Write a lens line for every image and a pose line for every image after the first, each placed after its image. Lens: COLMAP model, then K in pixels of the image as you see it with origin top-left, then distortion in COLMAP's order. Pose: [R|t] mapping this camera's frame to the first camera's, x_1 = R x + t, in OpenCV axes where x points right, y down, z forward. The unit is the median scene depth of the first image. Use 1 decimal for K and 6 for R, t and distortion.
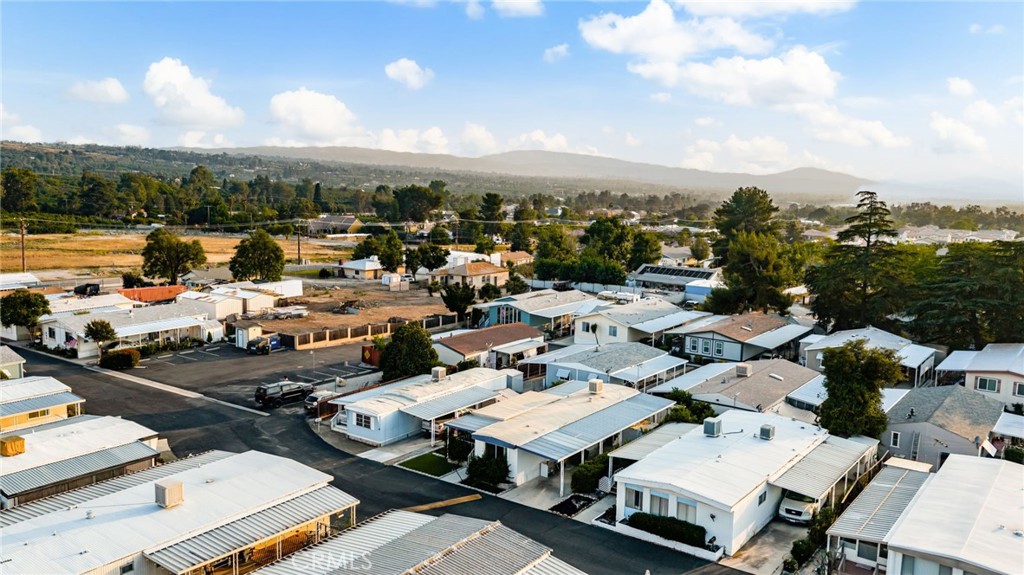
lens RADIAL K [[833.2, 0, 512.0], [0, 833.2, 287.5], [0, 0, 1]] dist [0.058589, -0.103503]
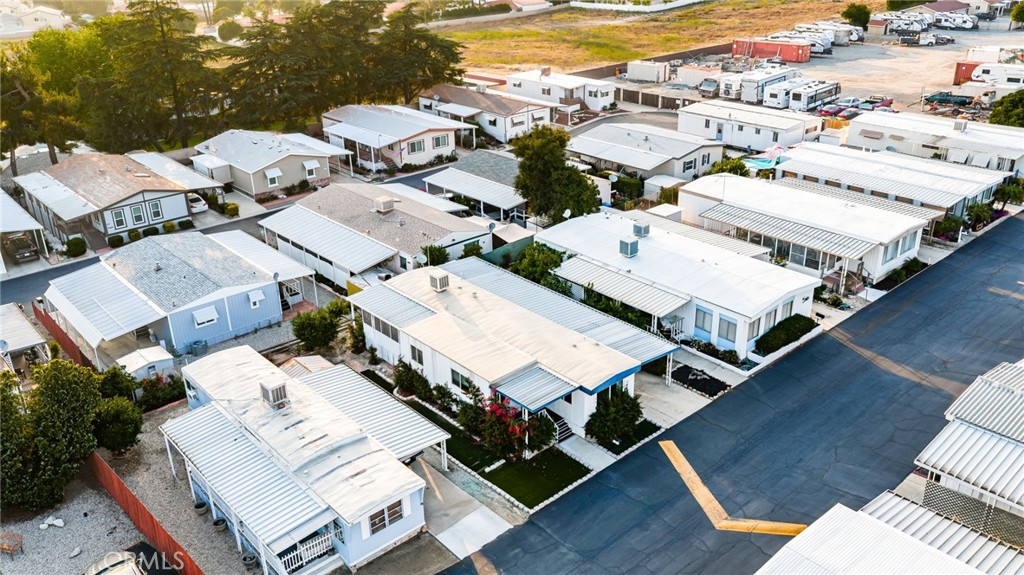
lens RADIAL K [[833.2, 0, 512.0], [0, 833.2, 287.5], [0, 0, 1]] dist [0.058589, -0.103503]
pose [[0.203728, -0.423597, 0.882644, -0.600822], [0.161365, 0.903750, 0.396481, -0.175317], [-0.965638, 0.061654, 0.252473, 0.838186]]
